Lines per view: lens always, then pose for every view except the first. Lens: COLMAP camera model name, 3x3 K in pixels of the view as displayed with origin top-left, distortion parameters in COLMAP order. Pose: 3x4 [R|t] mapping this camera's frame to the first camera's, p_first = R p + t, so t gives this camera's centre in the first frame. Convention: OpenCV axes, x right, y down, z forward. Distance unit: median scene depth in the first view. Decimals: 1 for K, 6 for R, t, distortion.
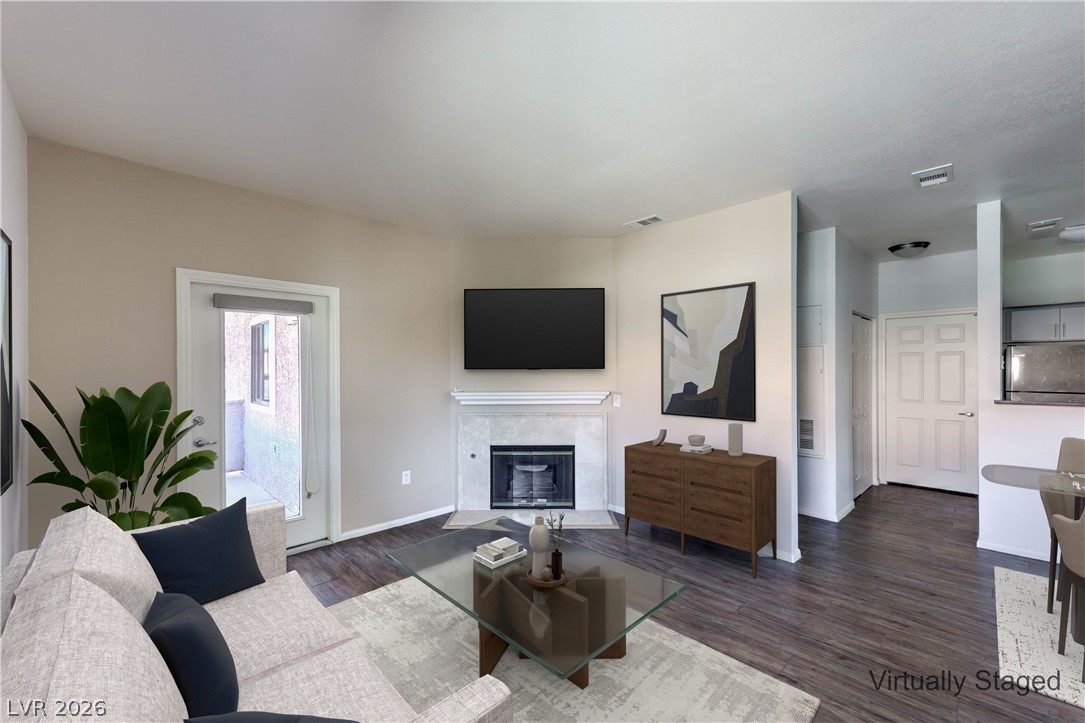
lens RADIAL K [[449.9, 0, 546.2], [0, 449.9, 370.6], [0, 0, 1]] dist [0.012842, 0.000041]
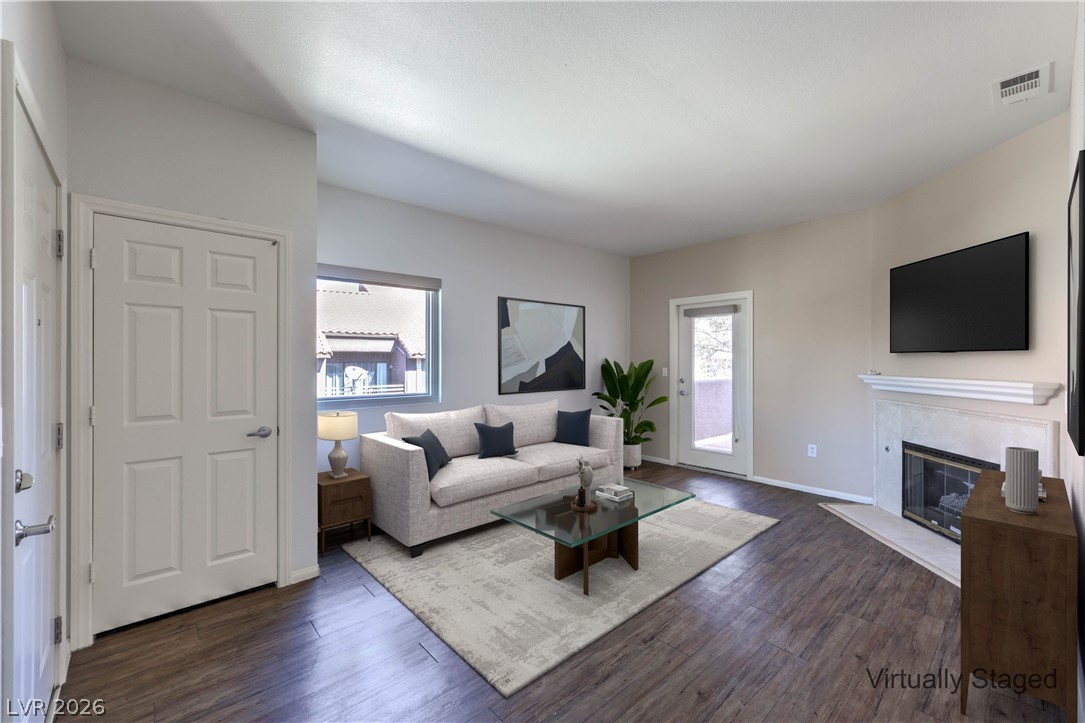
lens RADIAL K [[449.9, 0, 547.0], [0, 449.9, 357.6], [0, 0, 1]] dist [0.012842, 0.000041]
pose [[-0.034053, 0.002225, -0.999418, 0.802263], [0.006550, 0.999977, 0.002003, 0.006837], [0.999399, -0.006478, -0.034067, 0.402705]]
